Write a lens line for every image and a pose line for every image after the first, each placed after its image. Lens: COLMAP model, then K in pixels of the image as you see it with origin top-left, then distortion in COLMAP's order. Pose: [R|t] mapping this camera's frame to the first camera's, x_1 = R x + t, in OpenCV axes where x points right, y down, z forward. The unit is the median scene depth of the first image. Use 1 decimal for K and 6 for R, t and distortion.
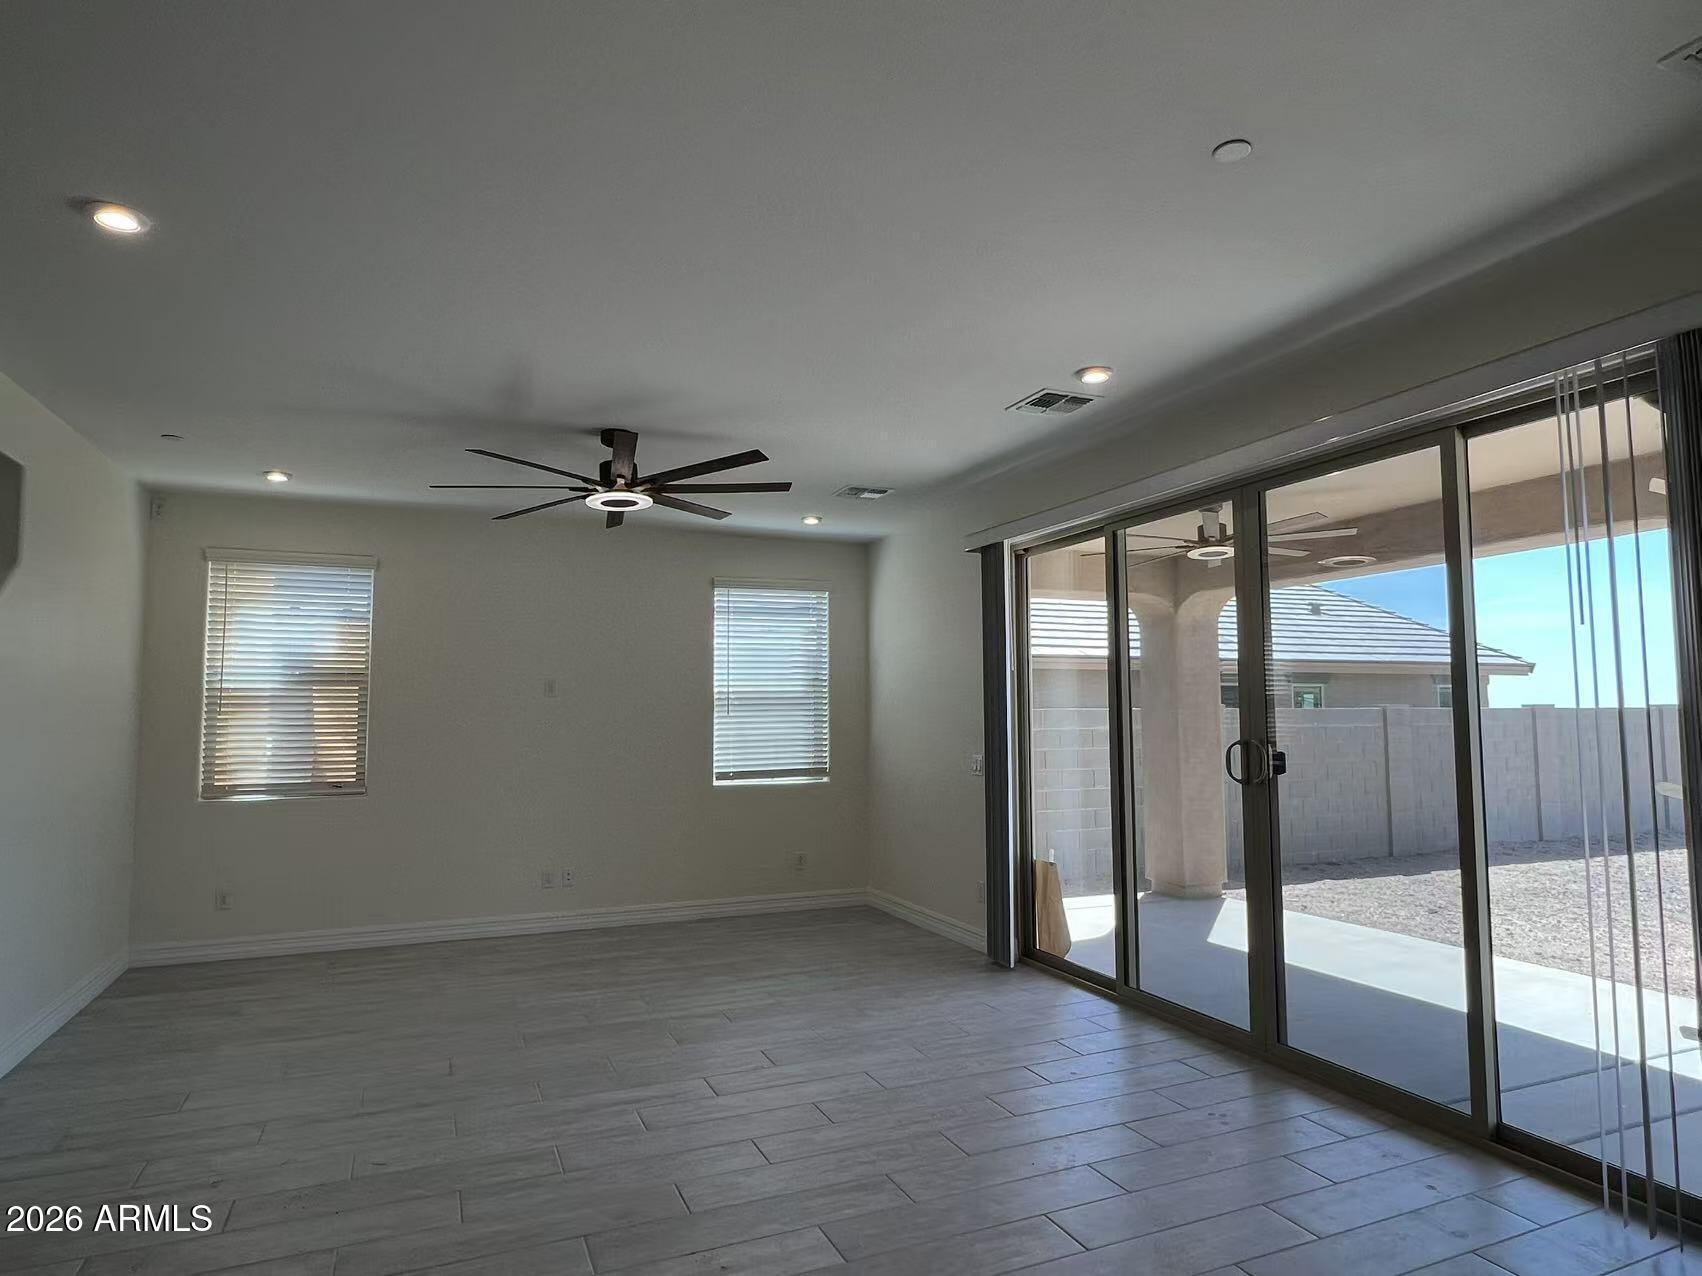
lens RADIAL K [[1016.3, 0, 851.0], [0, 1016.3, 638.0], [0, 0, 1]] dist [-0.001861, -0.000948]
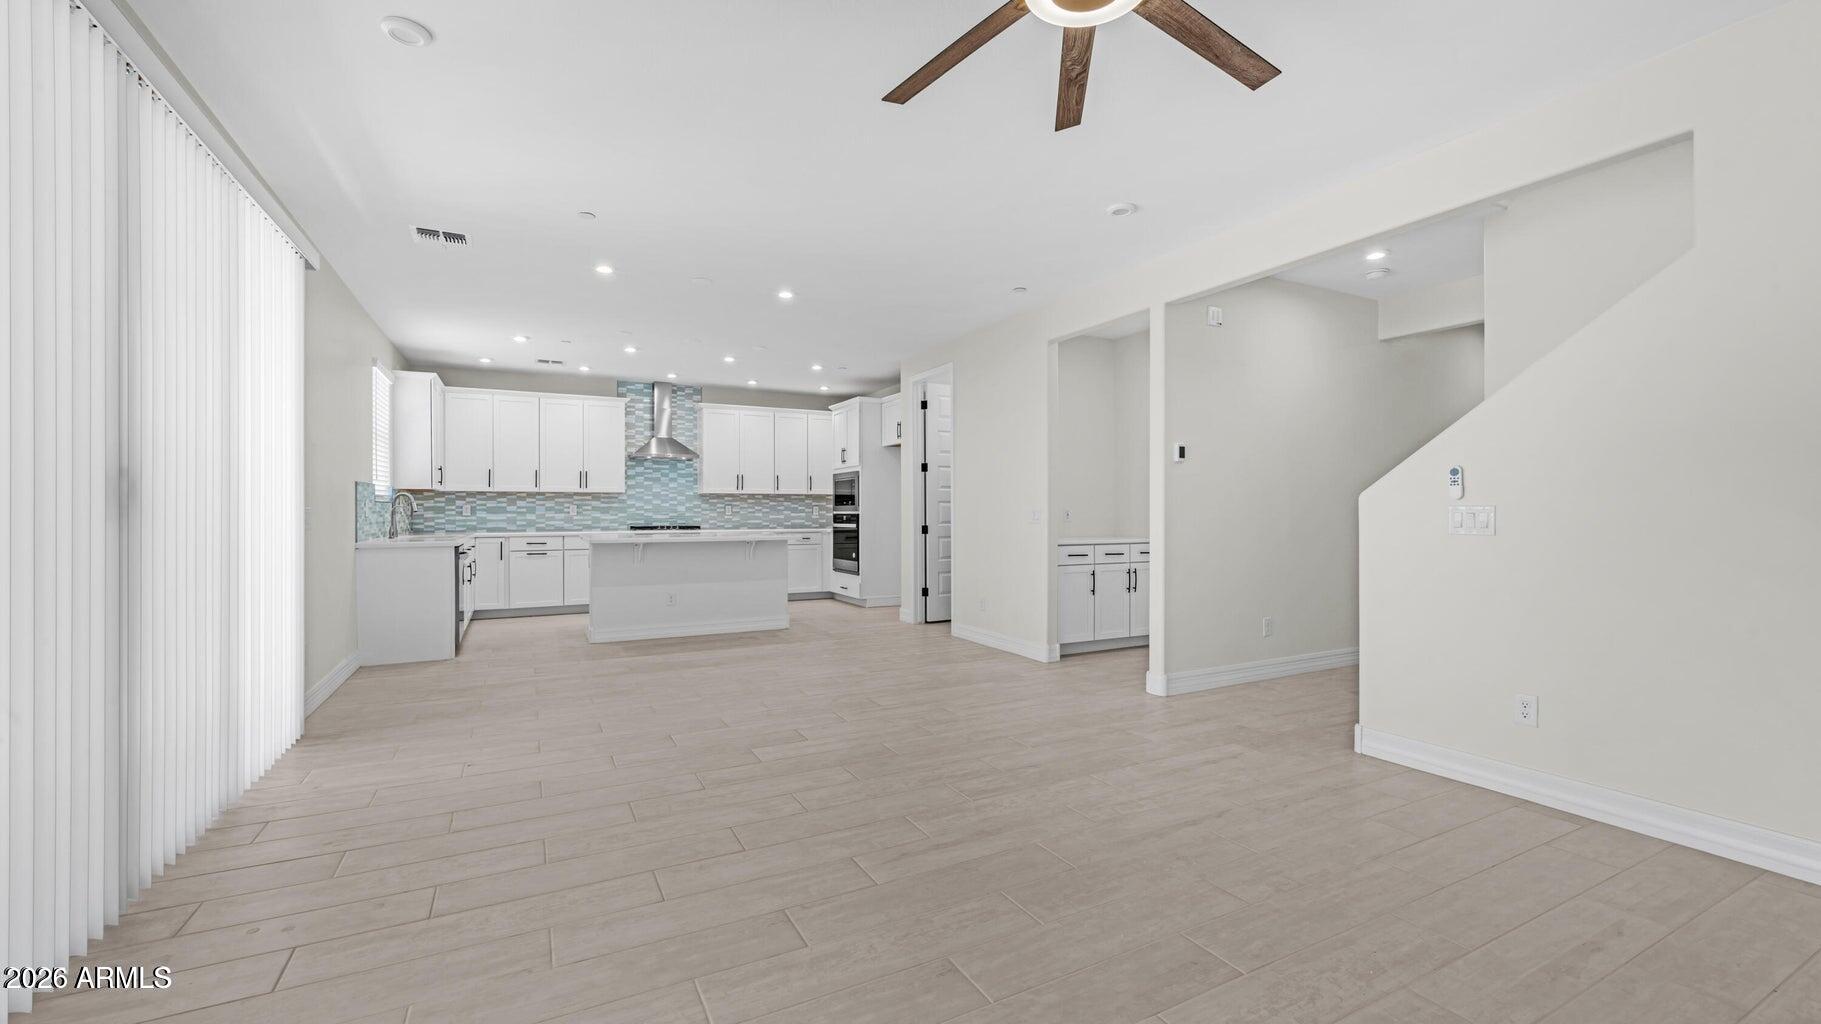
lens RADIAL K [[733.1, 0, 894.1], [0, 733.1, 515.3], [0, 0, 1]] dist [-0.003642, 0.000280]
pose [[-0.998378, 0.010878, -0.055886, -0.124272], [0.014294, 0.998030, -0.061090, 0.174989], [0.055112, -0.061790, -0.996566, 1.508512]]
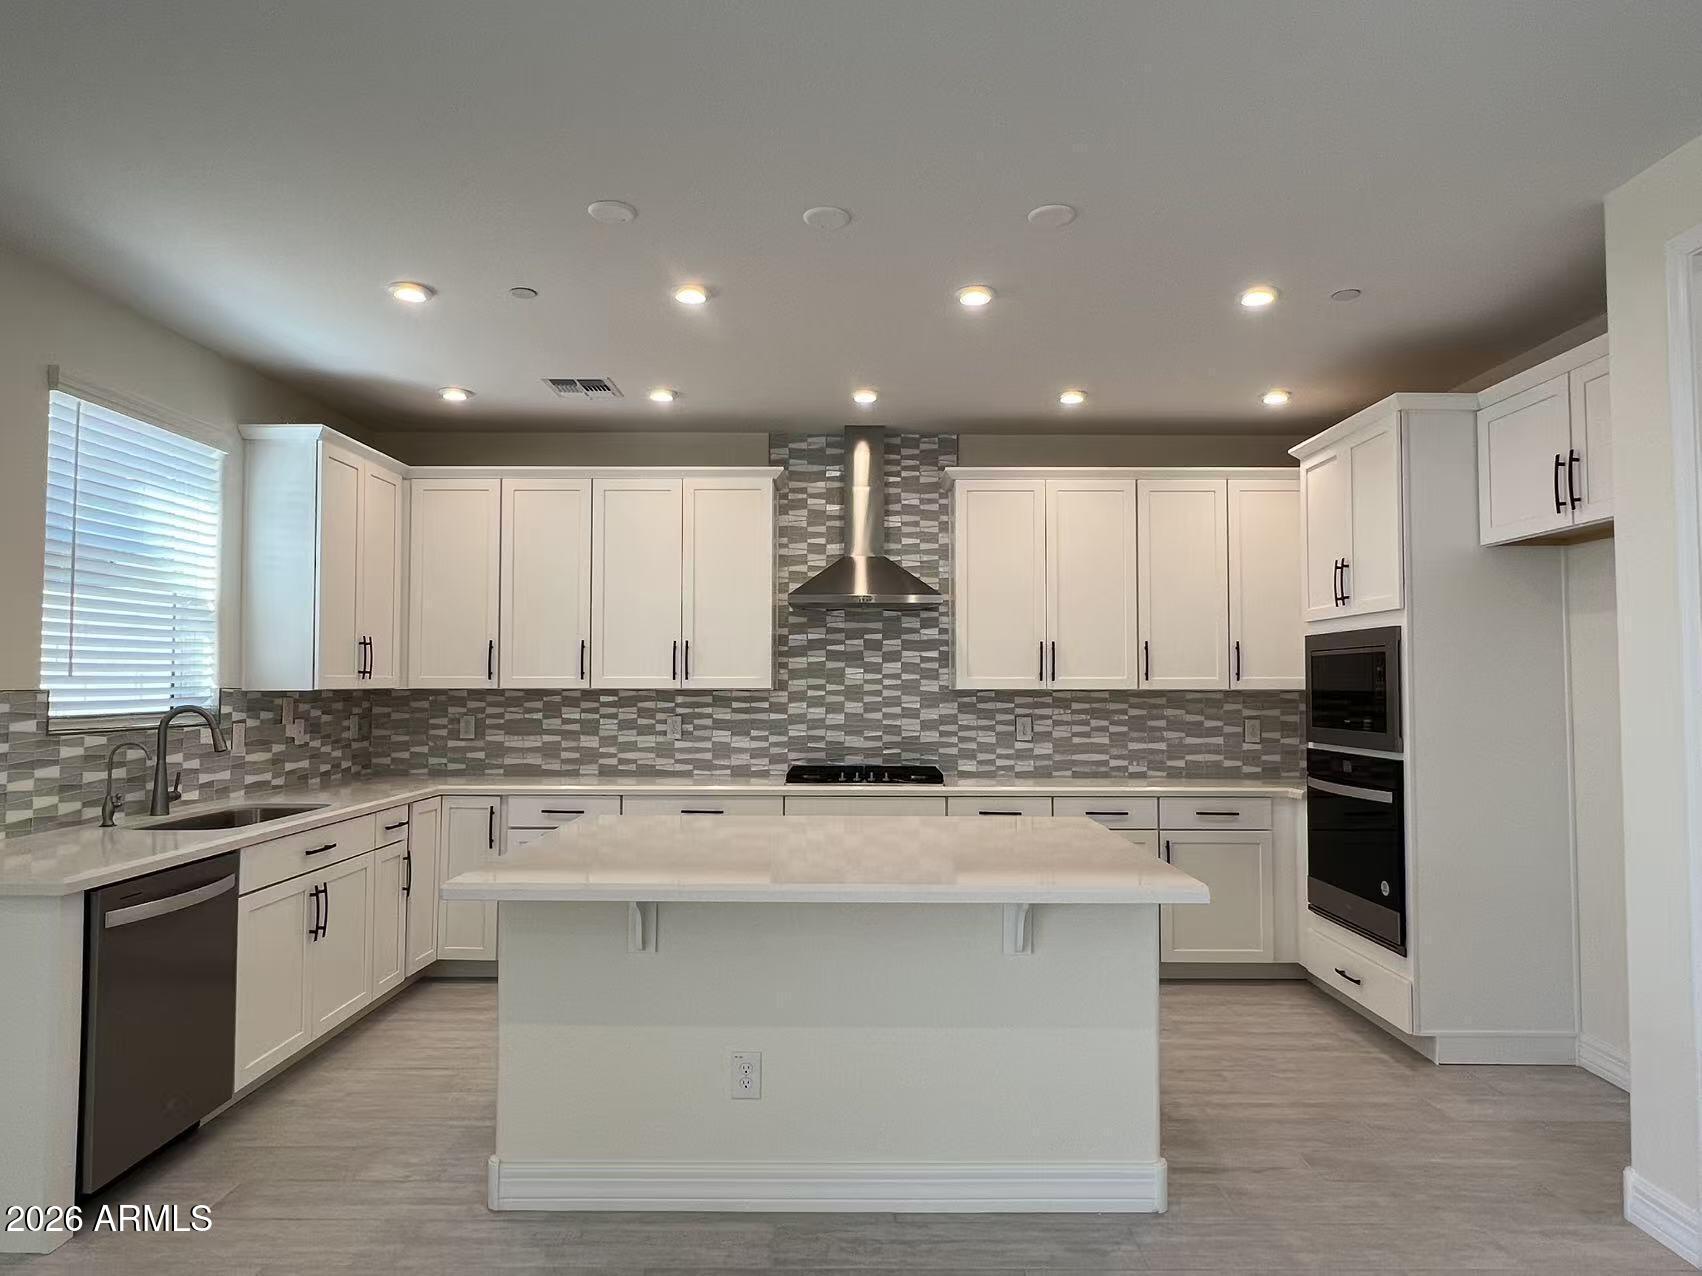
lens RADIAL K [[1016.3, 0, 851.0], [0, 1016.3, 638.0], [0, 0, 1]] dist [-0.001861, -0.000948]
pose [[-0.914776, 0.025212, 0.403175, -0.059245], [-0.020560, 0.993851, -0.108799, 0.043924], [-0.403439, -0.107816, -0.908632, 0.488065]]
